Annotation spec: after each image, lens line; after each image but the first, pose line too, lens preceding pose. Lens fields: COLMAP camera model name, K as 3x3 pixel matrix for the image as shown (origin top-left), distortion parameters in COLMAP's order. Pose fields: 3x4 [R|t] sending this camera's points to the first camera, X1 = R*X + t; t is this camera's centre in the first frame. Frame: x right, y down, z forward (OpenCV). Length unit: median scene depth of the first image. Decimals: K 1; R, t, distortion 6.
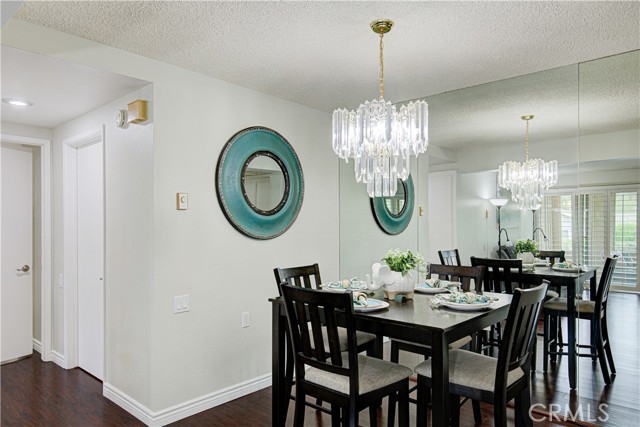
lens RADIAL K [[426.0, 0, 319.9], [0, 426.0, 217.6], [0, 0, 1]] dist [-0.007544, -0.000740]
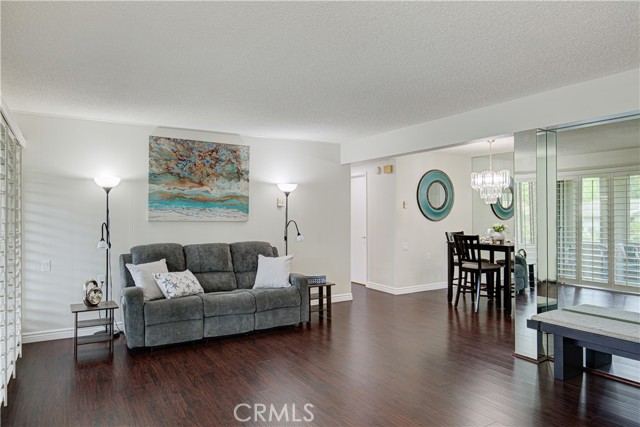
lens RADIAL K [[426.0, 0, 320.1], [0, 426.0, 211.9], [0, 0, 1]] dist [-0.007544, -0.000740]
pose [[0.958765, -0.002402, -0.284189, -0.094295], [0.005076, 0.999949, 0.008676, -0.019315], [0.284153, -0.009761, 0.958729, -1.423552]]
